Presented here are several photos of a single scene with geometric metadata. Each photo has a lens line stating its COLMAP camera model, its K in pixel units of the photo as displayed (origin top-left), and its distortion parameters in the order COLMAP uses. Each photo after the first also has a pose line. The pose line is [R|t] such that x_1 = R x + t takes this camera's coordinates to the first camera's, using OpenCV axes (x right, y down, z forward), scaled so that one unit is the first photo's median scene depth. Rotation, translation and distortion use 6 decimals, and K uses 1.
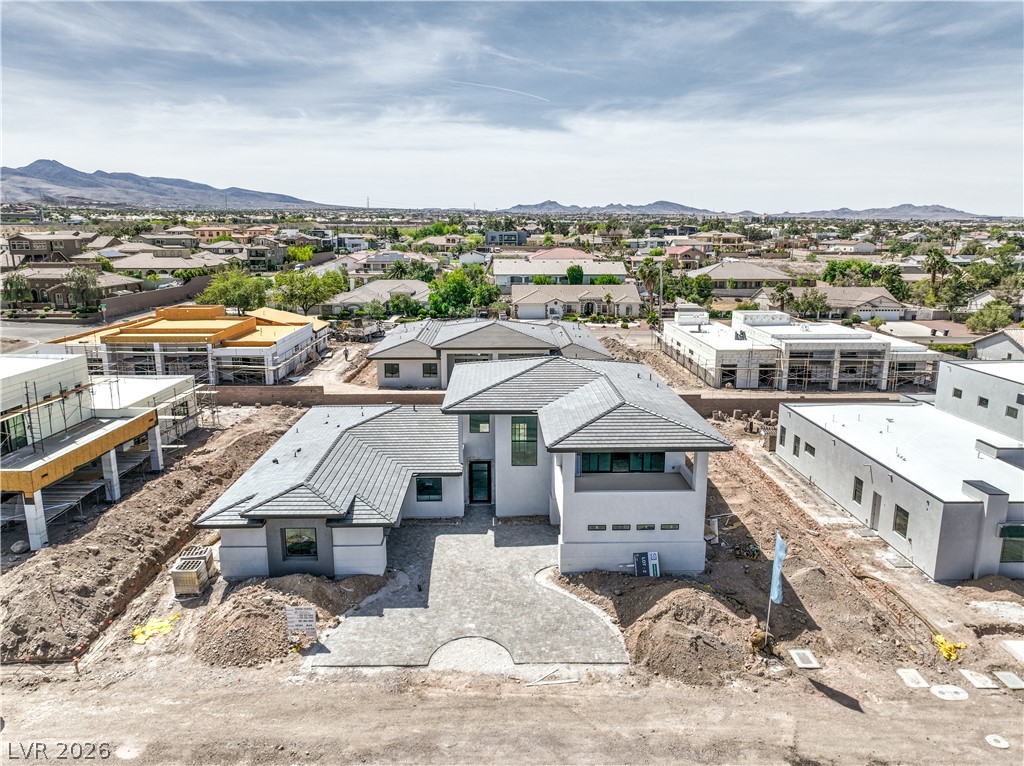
lens RADIAL K [[717.5, 0, 514.8], [0, 717.5, 386.1], [0, 0, 1]] dist [-0.000835, 0.019955]
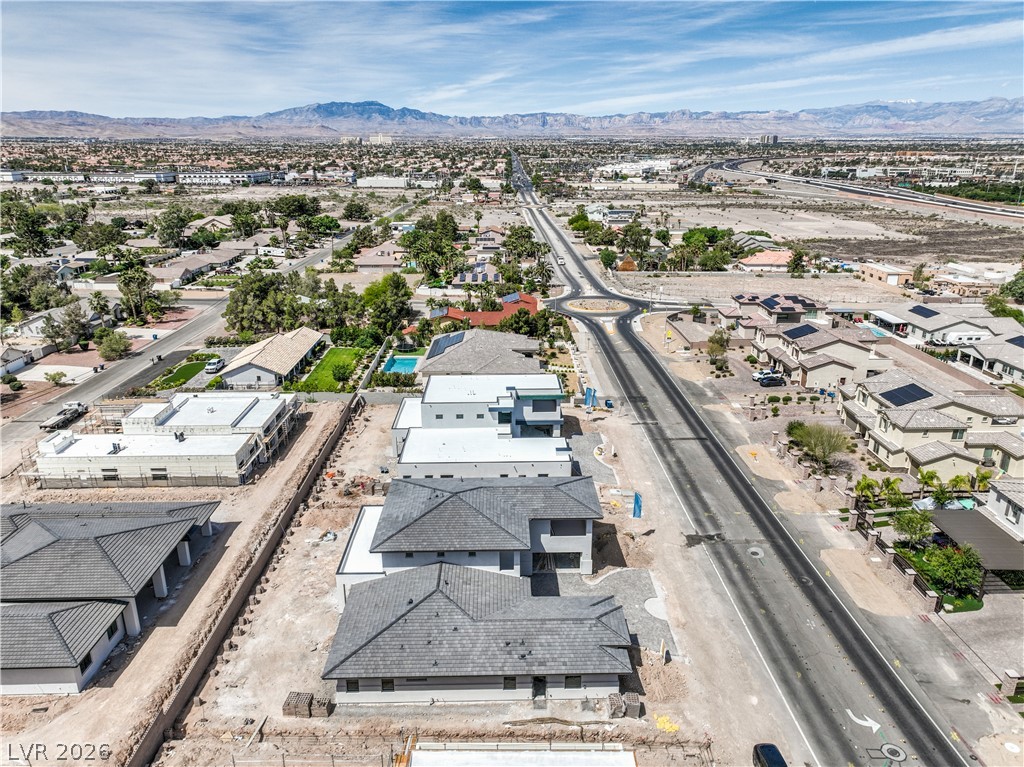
lens RADIAL K [[717.5, 0, 514.8], [0, 717.5, 386.6], [0, 0, 1]] dist [-0.000835, 0.019955]
pose [[0.008325, -0.323363, 0.946238, -1.440039], [0.214779, 0.924765, 0.314135, -0.776710], [-0.976627, 0.200617, 0.077150, 0.832246]]
